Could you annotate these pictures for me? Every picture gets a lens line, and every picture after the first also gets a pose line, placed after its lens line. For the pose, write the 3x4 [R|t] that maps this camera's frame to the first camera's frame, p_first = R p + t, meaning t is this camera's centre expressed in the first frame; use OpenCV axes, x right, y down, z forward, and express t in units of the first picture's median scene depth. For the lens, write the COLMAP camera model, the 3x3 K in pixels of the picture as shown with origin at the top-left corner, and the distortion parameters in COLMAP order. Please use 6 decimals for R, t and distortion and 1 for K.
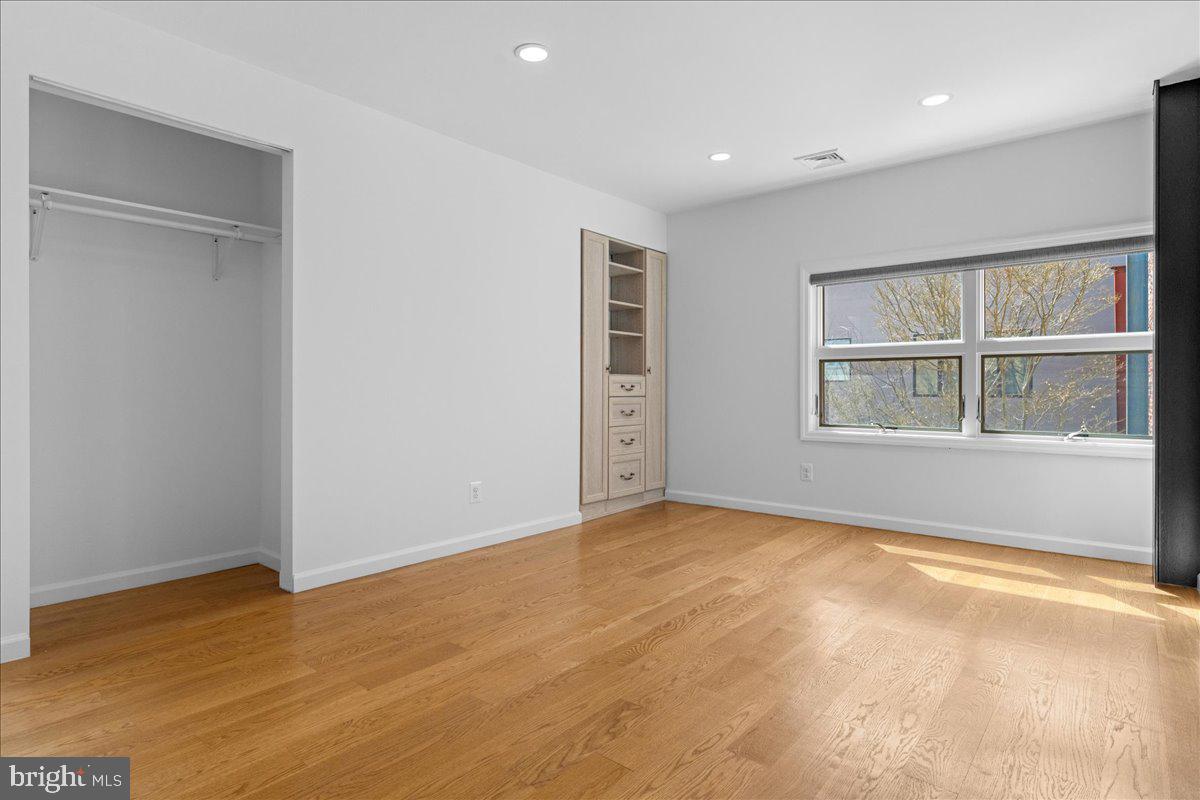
lens RADIAL K [[628.1, 0, 594.7], [0, 628.1, 393.9], [0, 0, 1]] dist [-0.002551, -0.000355]
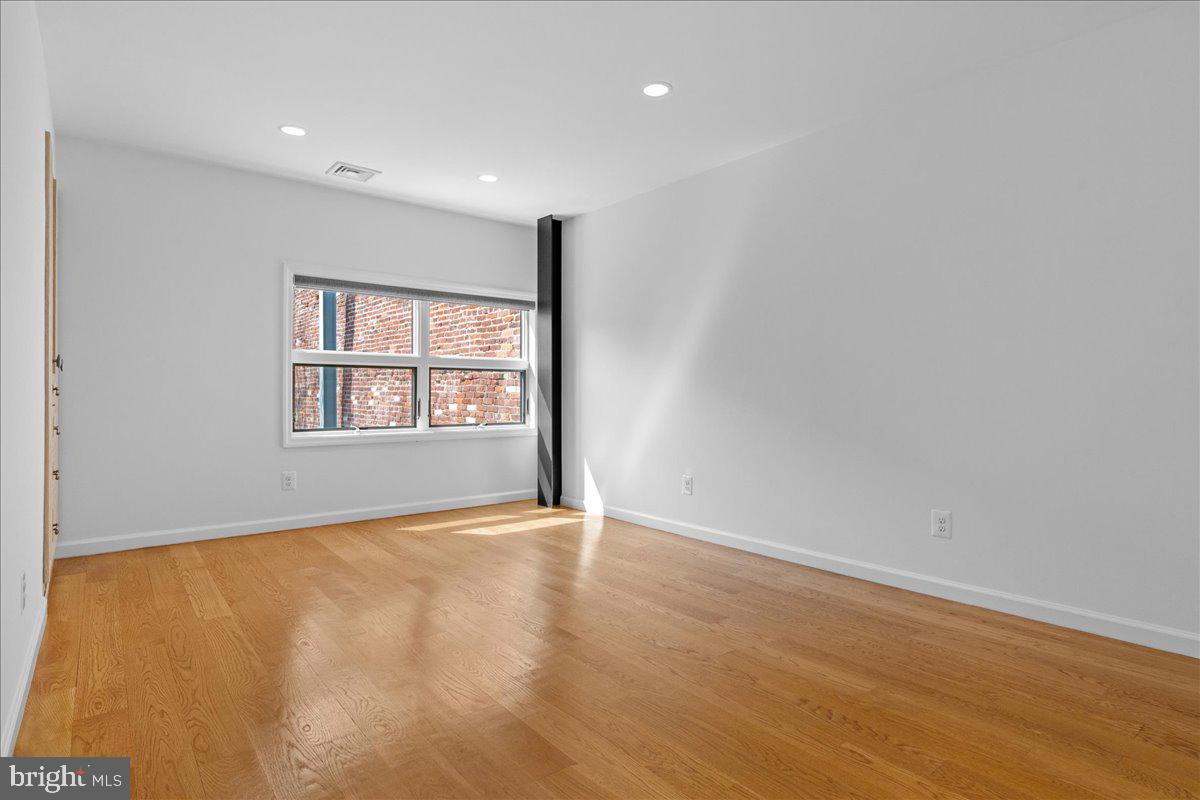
lens RADIAL K [[628.1, 0, 595.1], [0, 628.1, 396.3], [0, 0, 1]] dist [-0.002551, -0.000355]
pose [[0.189141, -0.003528, 0.981944, -0.583762], [0.007074, 0.999972, 0.002230, -0.002299], [-0.981925, 0.006525, 0.189160, 0.415612]]
